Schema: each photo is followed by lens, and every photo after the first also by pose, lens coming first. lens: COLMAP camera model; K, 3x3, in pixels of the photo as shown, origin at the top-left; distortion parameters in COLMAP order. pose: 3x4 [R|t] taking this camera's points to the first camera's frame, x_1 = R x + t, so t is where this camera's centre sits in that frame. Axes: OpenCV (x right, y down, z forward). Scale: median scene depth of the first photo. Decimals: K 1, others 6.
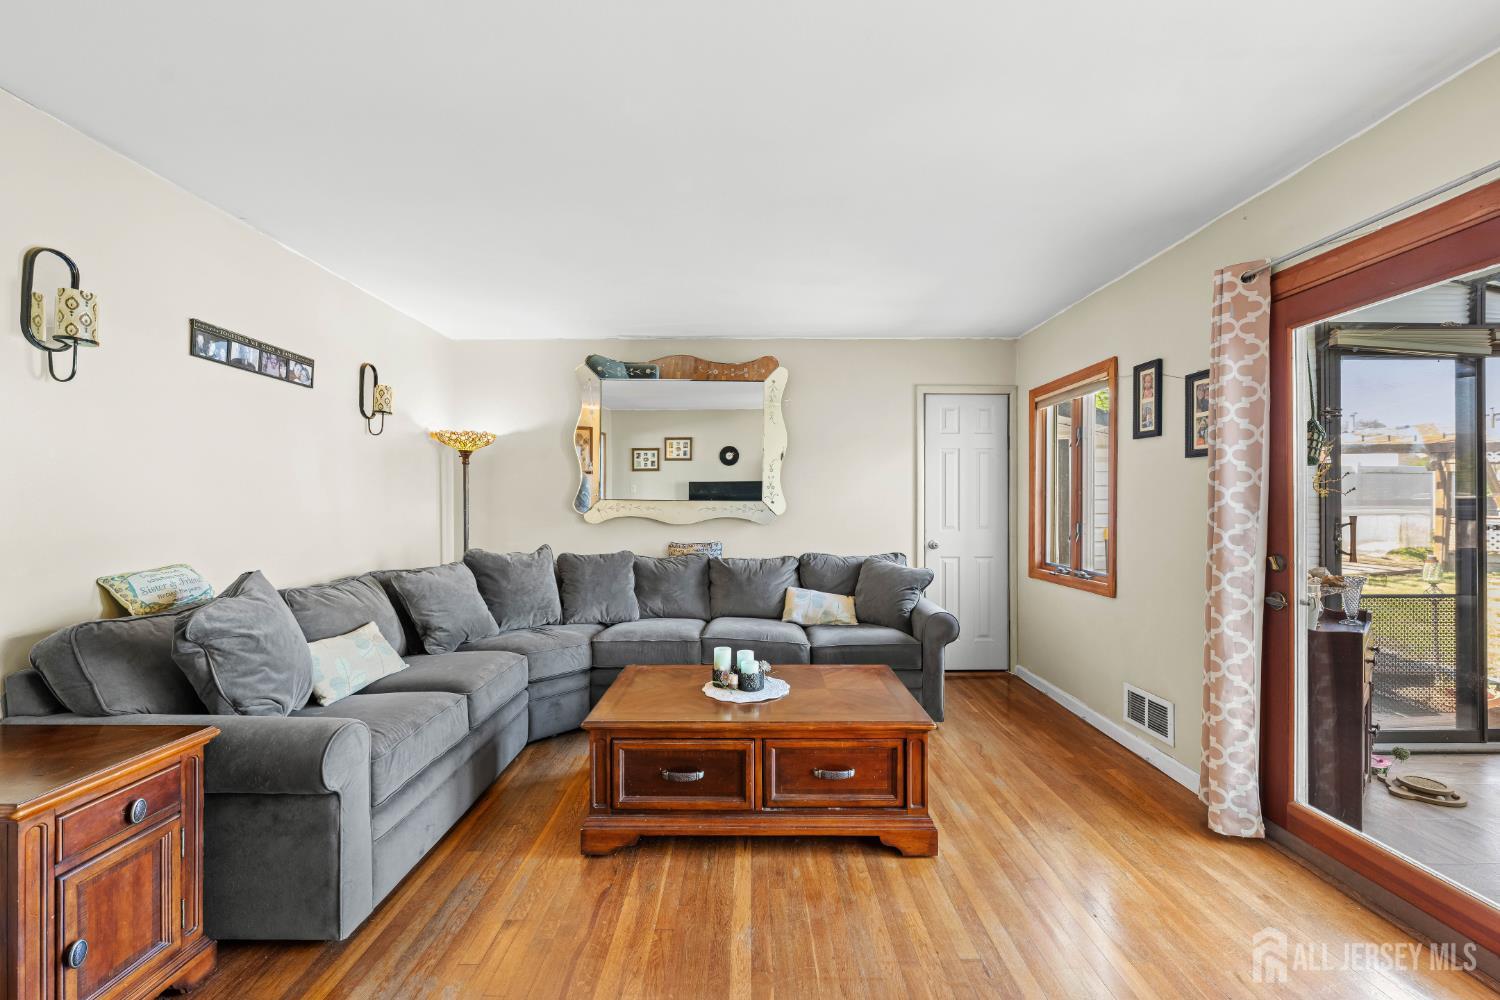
lens RADIAL K [[602.0, 0, 742.2], [0, 602.0, 503.8], [0, 0, 1]] dist [0.000657, 0.000666]
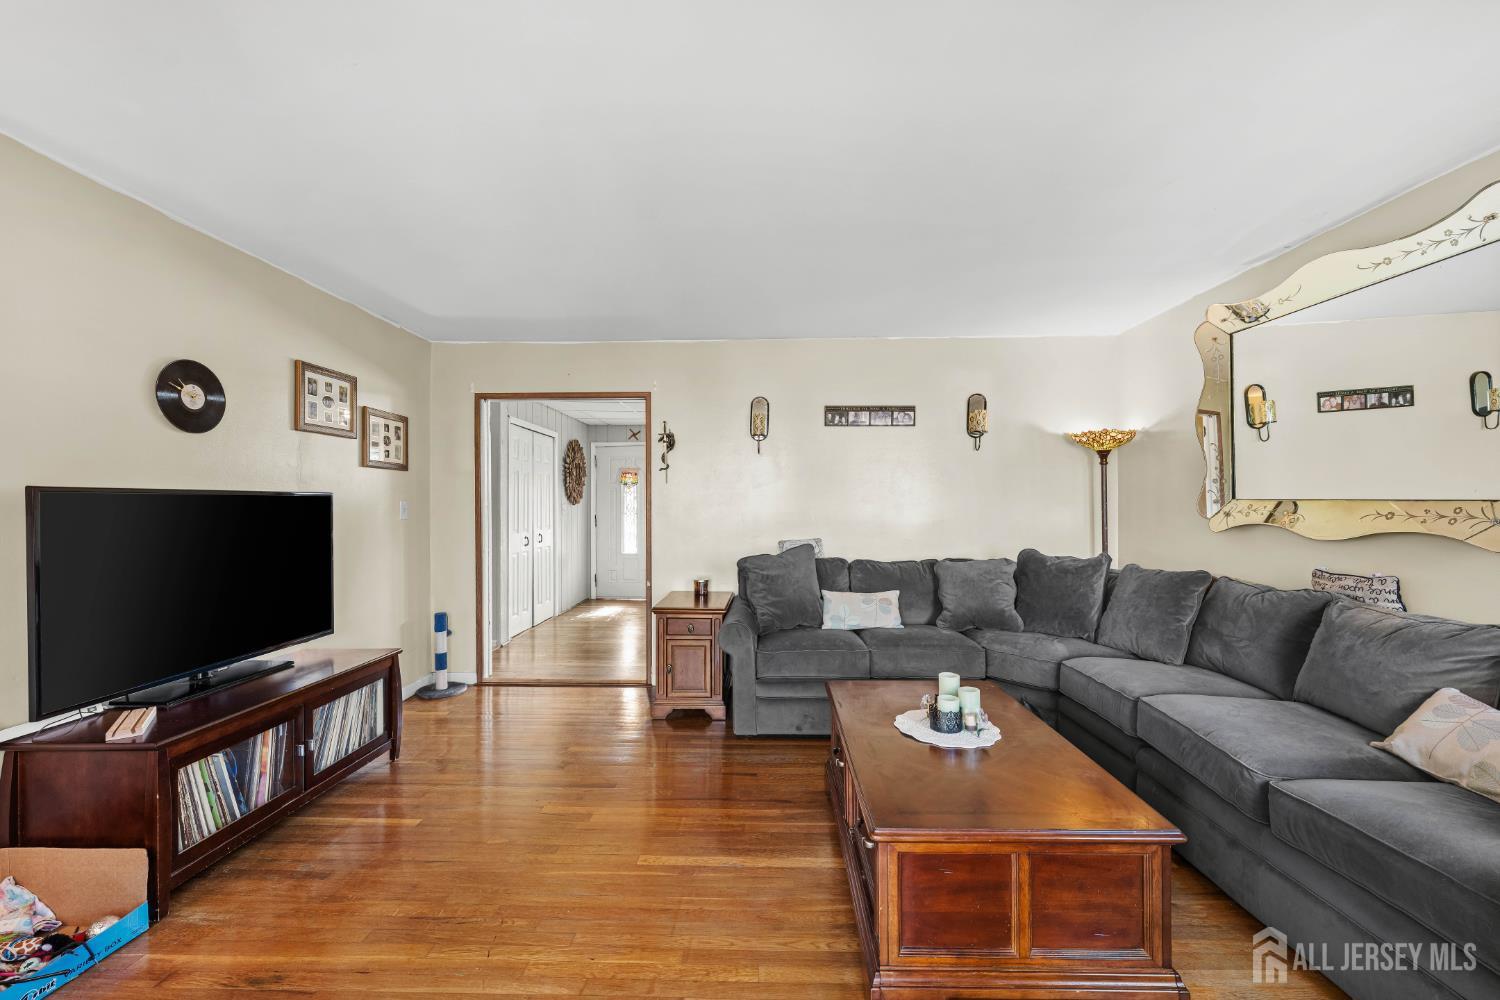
lens RADIAL K [[602.0, 0, 751.7], [0, 602.0, 500.7], [0, 0, 1]] dist [0.000657, 0.000666]
pose [[-0.026348, -0.003367, -0.999647, 0.668949], [0.004411, 0.999984, -0.003484, -0.007895], [0.999643, -0.004501, -0.026332, 0.583500]]
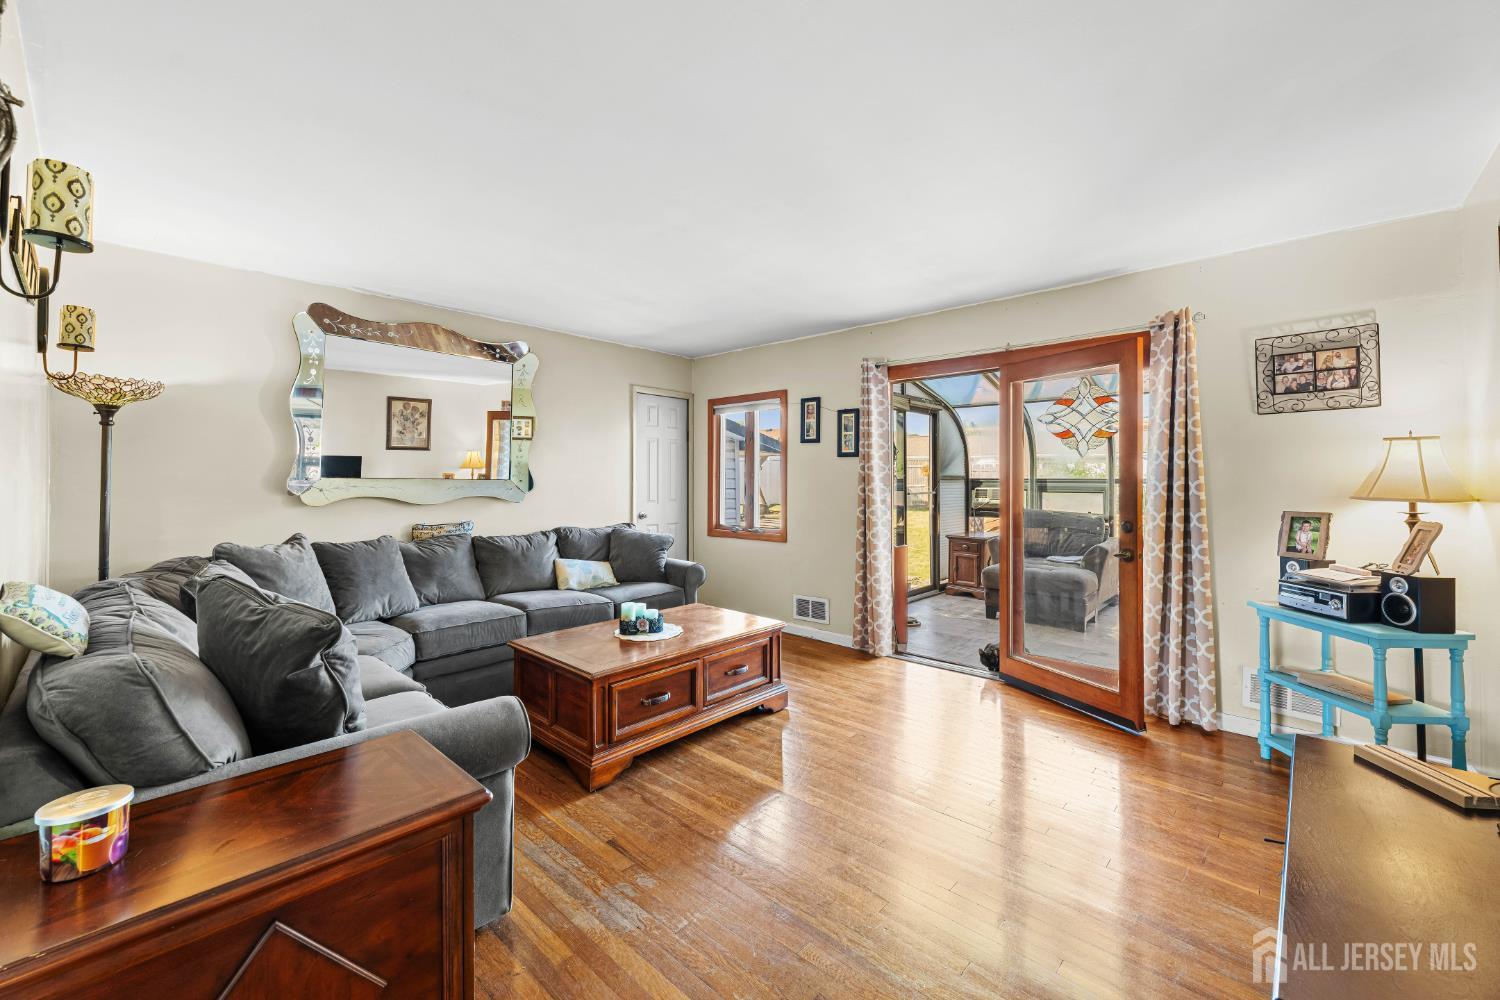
lens RADIAL K [[602.0, 0, 761.8], [0, 602.0, 467.5], [0, 0, 1]] dist [0.000657, 0.000666]
pose [[0.667335, 0.017740, 0.744547, -0.601103], [-0.001269, 0.999742, -0.022682, -0.003563], [-0.744757, 0.014191, 0.667185, -0.006103]]
